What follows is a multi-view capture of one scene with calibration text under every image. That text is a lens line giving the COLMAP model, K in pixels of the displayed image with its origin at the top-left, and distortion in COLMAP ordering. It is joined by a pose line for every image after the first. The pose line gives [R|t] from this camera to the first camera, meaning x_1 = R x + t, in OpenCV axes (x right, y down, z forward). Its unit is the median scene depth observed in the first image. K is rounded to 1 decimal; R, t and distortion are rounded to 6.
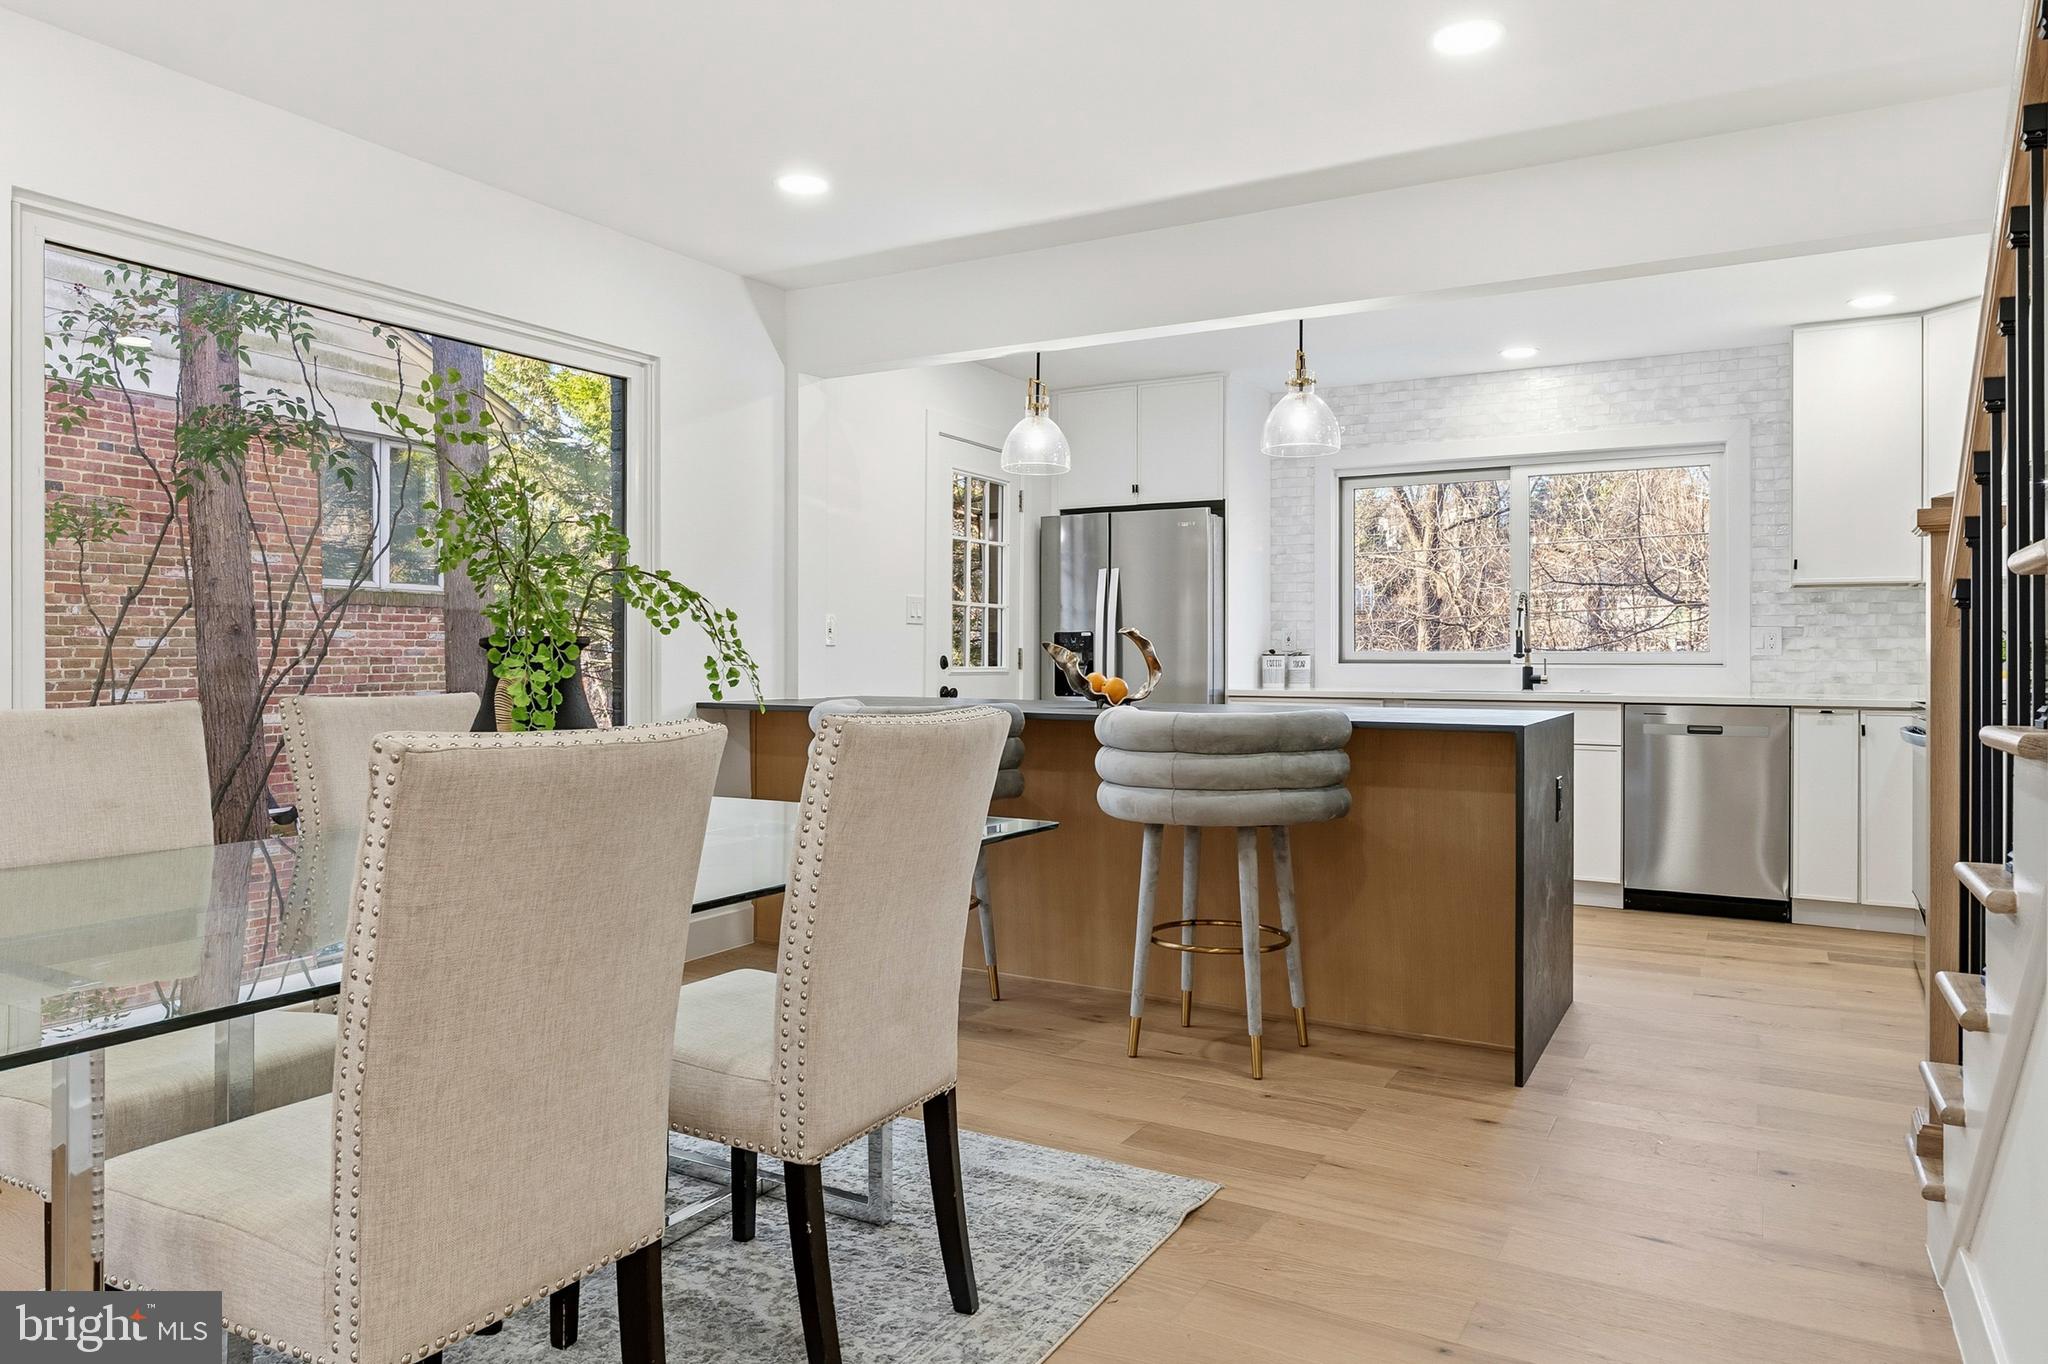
lens RADIAL K [[1330.3, 0, 1015.1], [0, 1330.3, 658.9], [0, 0, 1]] dist [0.005226, 0.003377]
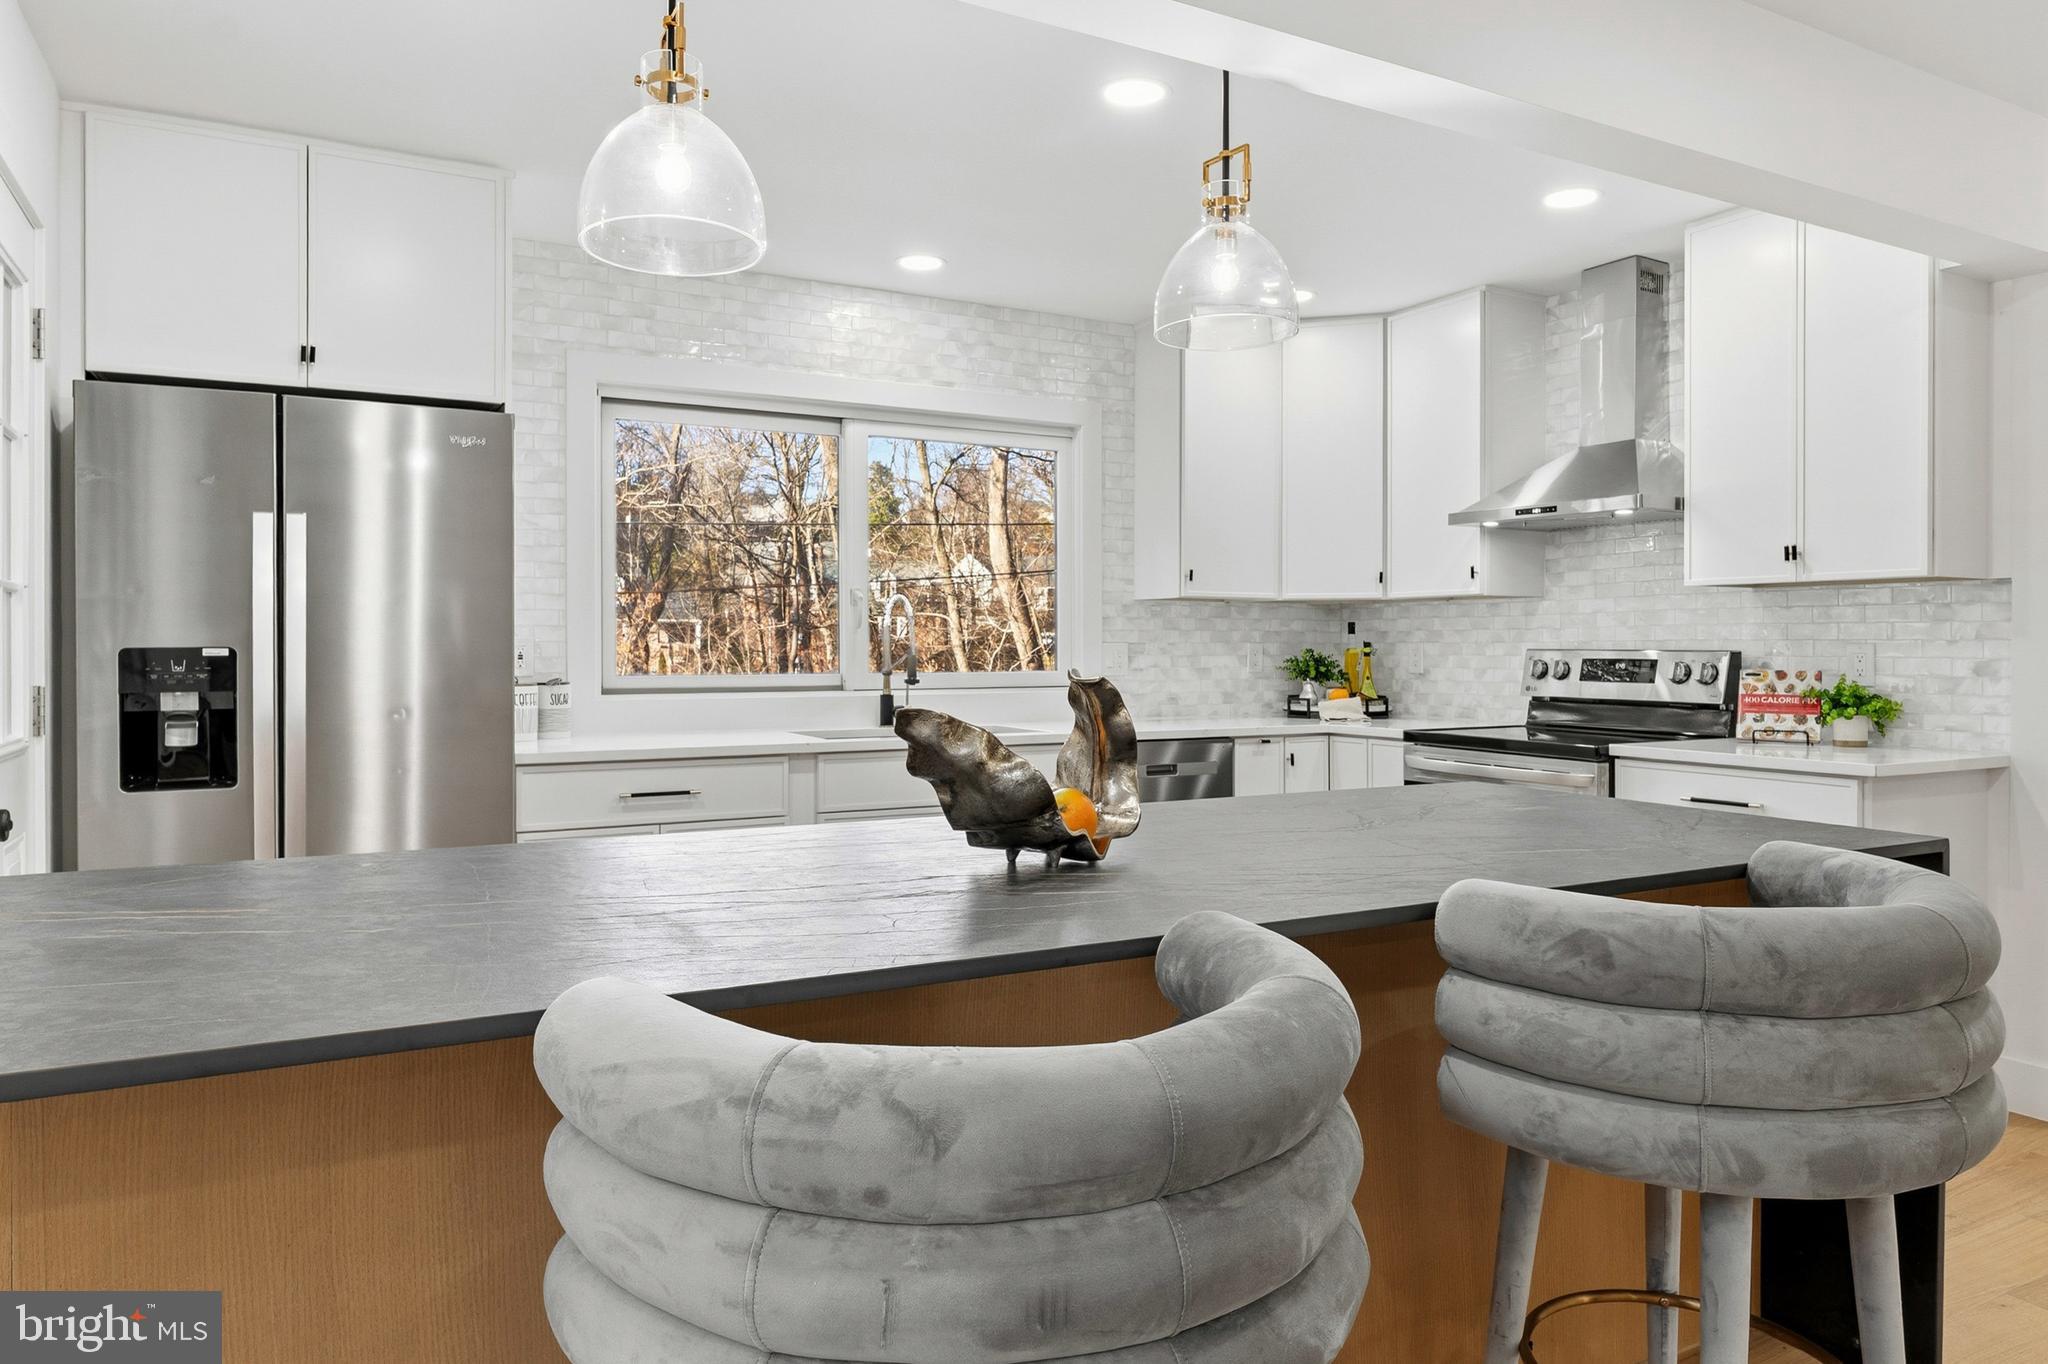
lens RADIAL K [[1324.9, 0, 1025.4], [0, 1324.9, 651.2], [0, 0, 1]] dist [-0.001011, 0.001314]
pose [[0.526866, -0.005117, 0.849933, -0.206659], [0.002196, 0.999987, 0.004659, -0.022352], [-0.849946, -0.000588, 0.526870, 0.577602]]
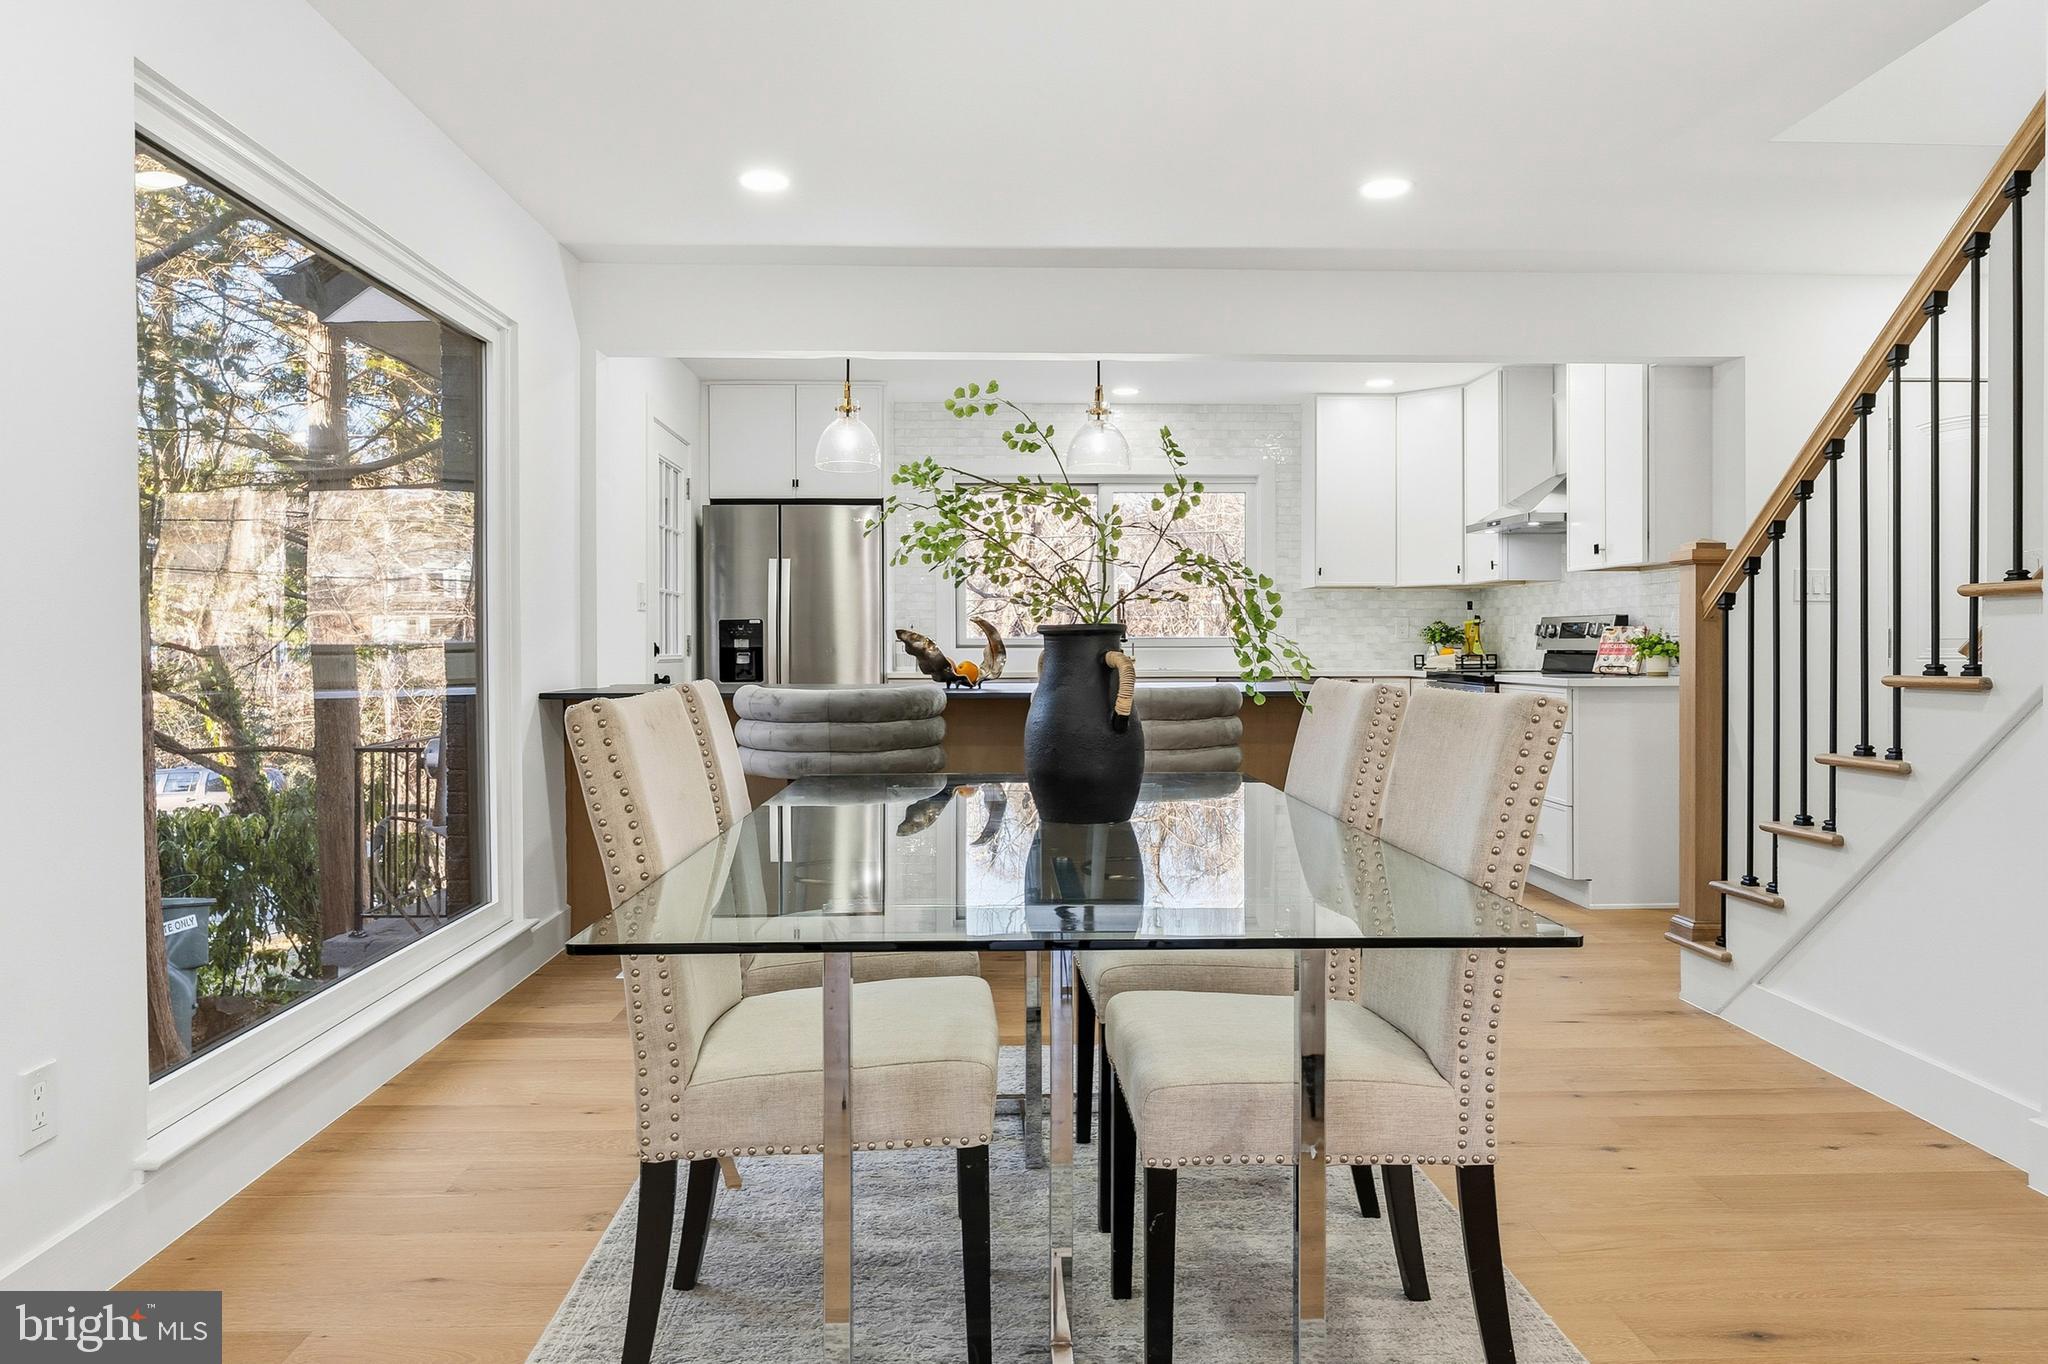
lens RADIAL K [[1324.9, 0, 1025.4], [0, 1324.9, 651.2], [0, 0, 1]] dist [-0.001011, 0.001314]
pose [[0.851435, -0.007888, 0.524400, -0.339085], [0.006951, 0.999969, 0.003754, 0.002234], [-0.524413, 0.000449, 0.851464, 0.016566]]
